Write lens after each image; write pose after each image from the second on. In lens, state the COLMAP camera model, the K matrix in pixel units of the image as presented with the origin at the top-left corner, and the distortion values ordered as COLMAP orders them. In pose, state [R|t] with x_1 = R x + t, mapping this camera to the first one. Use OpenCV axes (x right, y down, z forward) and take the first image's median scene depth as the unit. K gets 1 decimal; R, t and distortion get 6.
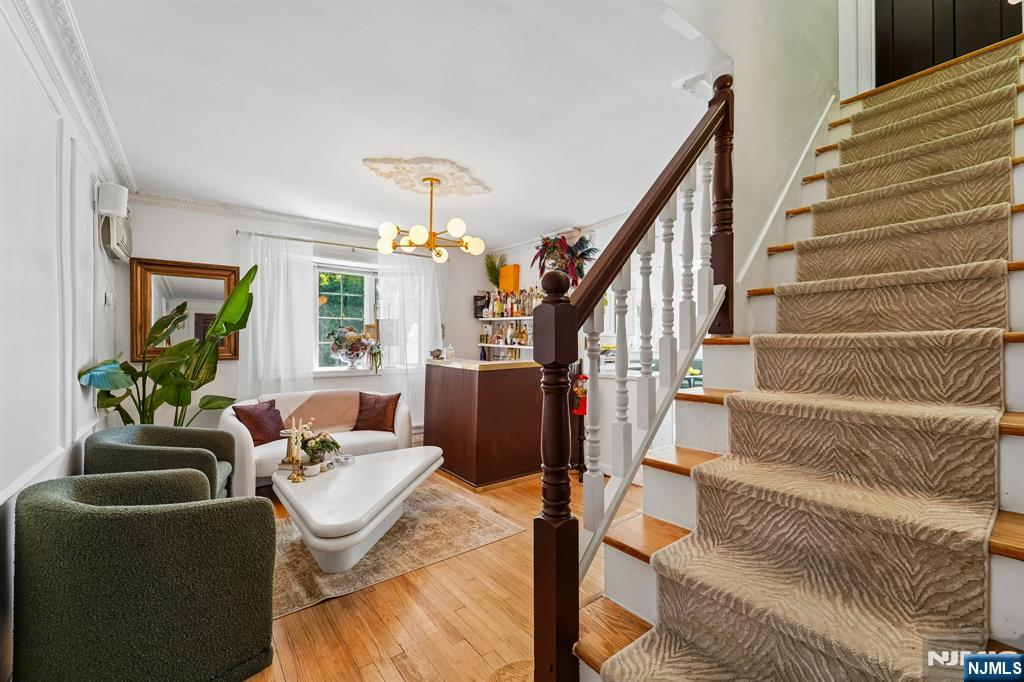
lens RADIAL K [[424.4, 0, 512.0], [0, 424.4, 341.0], [0, 0, 1]] dist [-0.000646, -0.000003]
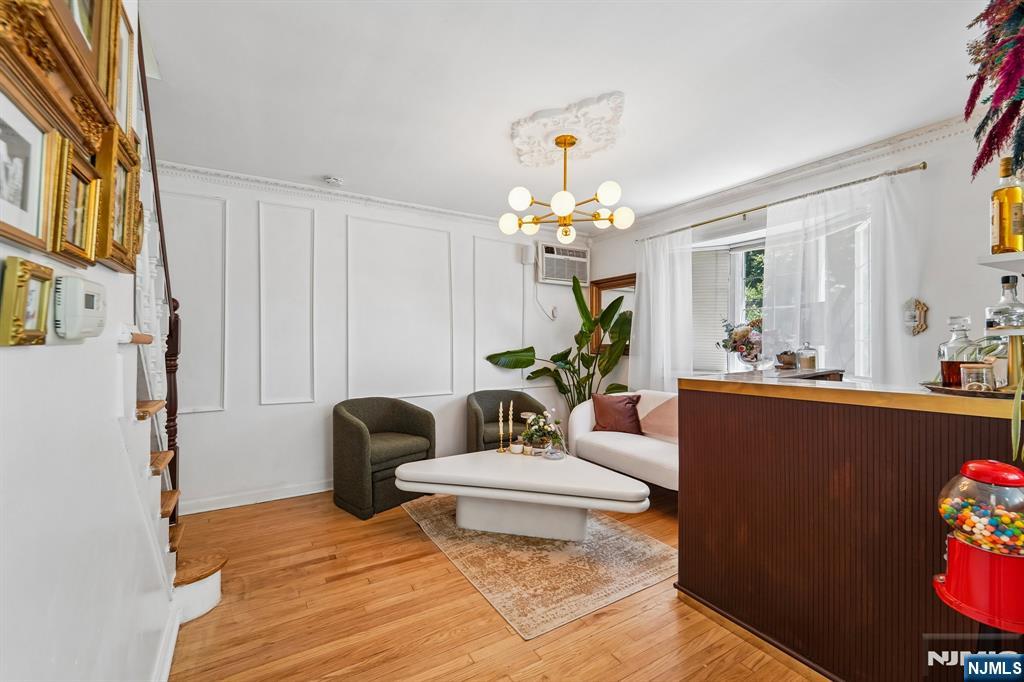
lens RADIAL K [[424.4, 0, 512.0], [0, 424.4, 341.0], [0, 0, 1]] dist [-0.000646, -0.000003]
pose [[-0.109689, 0.004174, -0.993957, 0.605264], [0.004526, 0.999983, 0.003700, -0.000210], [0.993956, -0.004093, -0.109706, 0.966696]]
